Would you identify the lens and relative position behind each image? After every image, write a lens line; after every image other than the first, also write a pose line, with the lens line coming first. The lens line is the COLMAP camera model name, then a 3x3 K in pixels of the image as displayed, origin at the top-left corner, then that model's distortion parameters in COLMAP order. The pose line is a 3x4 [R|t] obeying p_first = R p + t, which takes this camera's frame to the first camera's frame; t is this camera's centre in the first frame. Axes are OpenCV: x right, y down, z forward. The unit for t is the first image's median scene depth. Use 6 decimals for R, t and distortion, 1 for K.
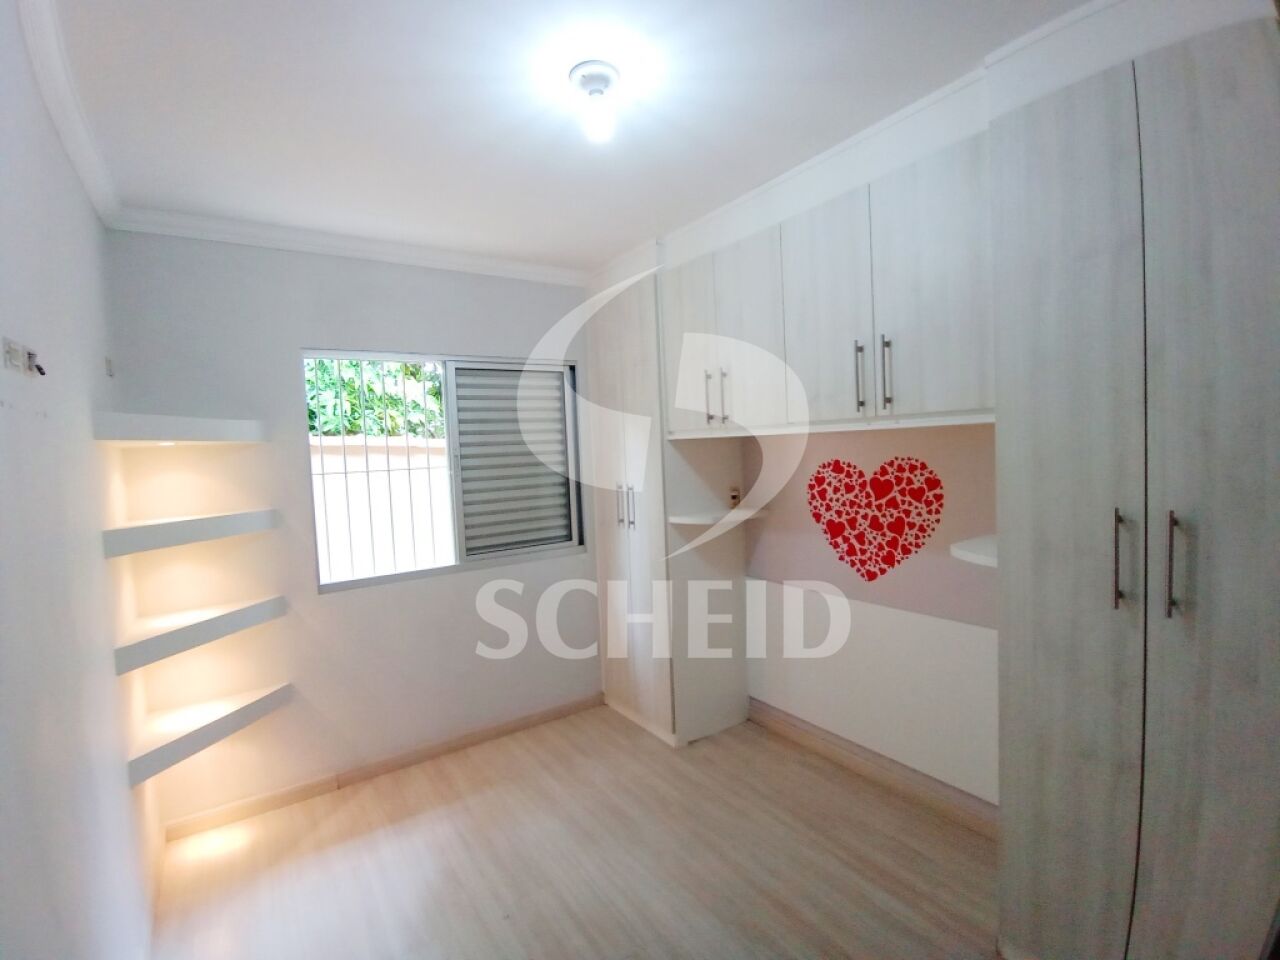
lens RADIAL K [[595.2, 0, 636.4], [0, 595.2, 478.5], [0, 0, 1]] dist [-0.002048, -0.000492]
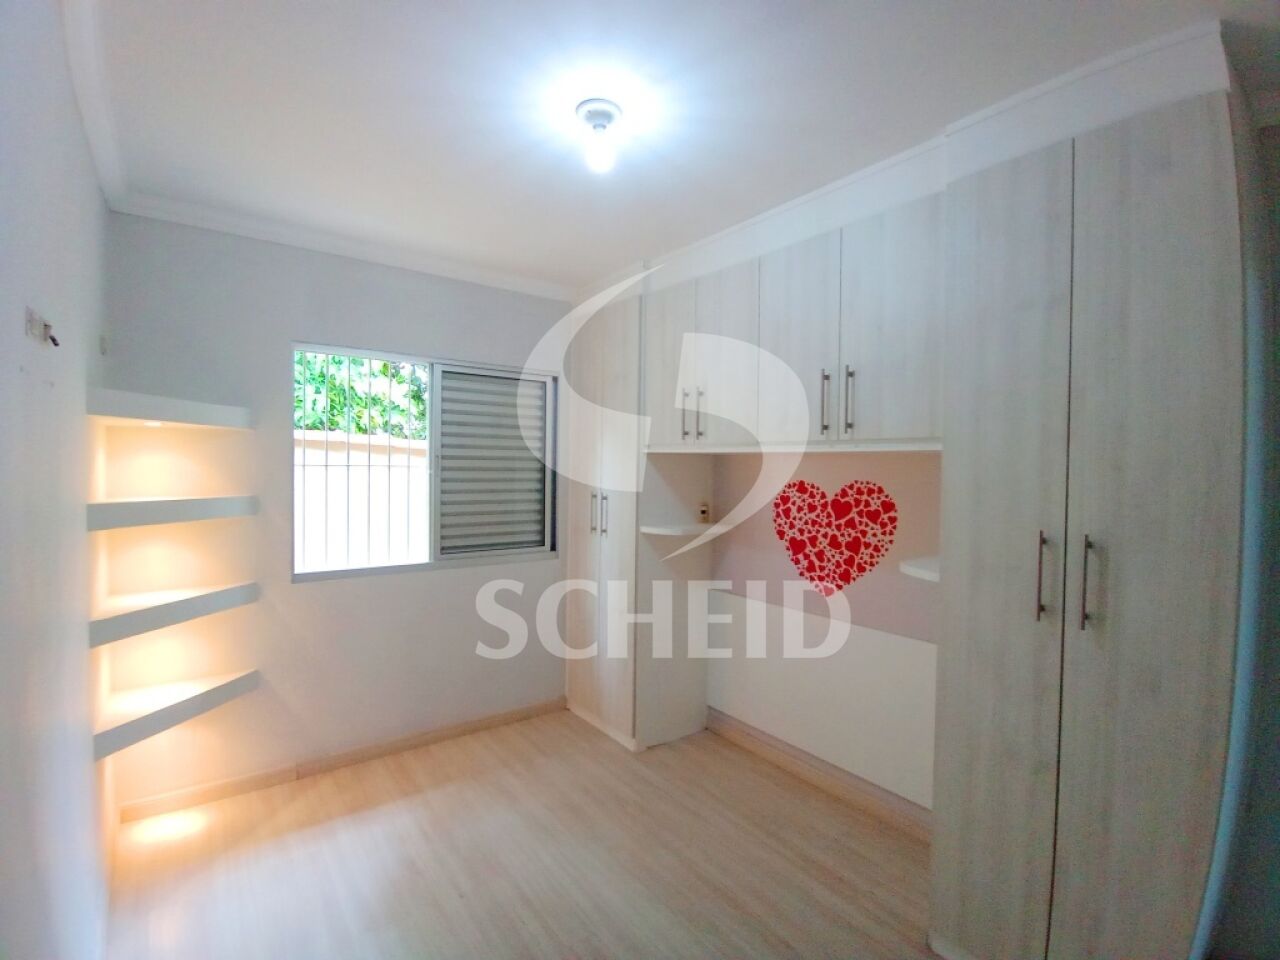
lens RADIAL K [[602.6, 0, 640.0], [0, 602.6, 480.0], [0, 0, 1]] dist [-0.000799, 0.000361]
pose [[0.996709, 0.057271, 0.057370, -0.012935], [-0.055328, 0.997858, -0.034888, 0.021710], [-0.059245, 0.031599, 0.997743, -0.058095]]
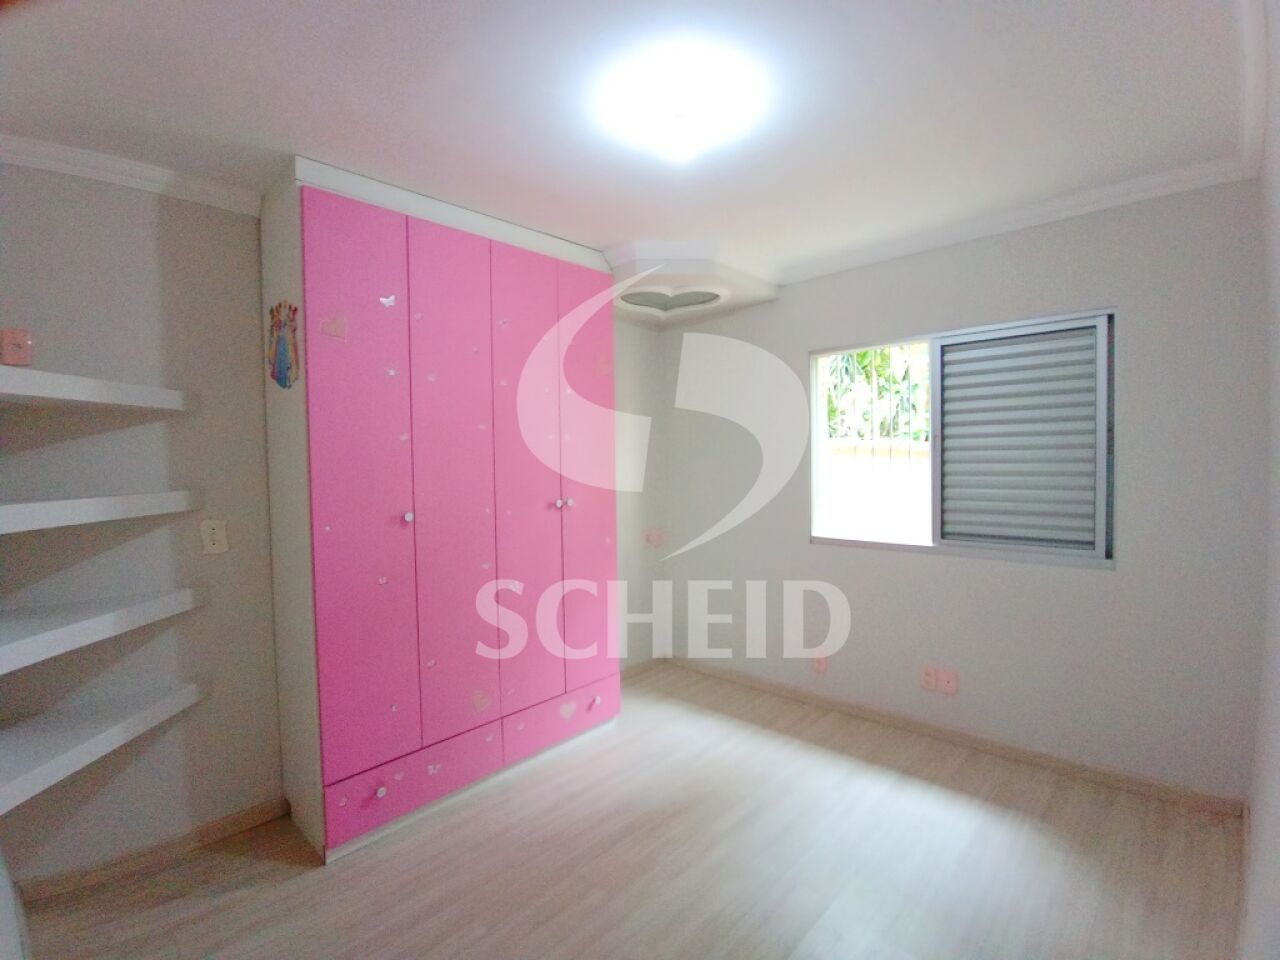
lens RADIAL K [[602.6, 0, 640.0], [0, 602.6, 480.0], [0, 0, 1]] dist [-0.000799, 0.000361]
pose [[0.243625, 0.081586, -0.966432, 0.585327], [-0.038876, 0.996476, 0.074322, -0.022025], [0.969090, 0.019465, 0.245938, 0.308268]]
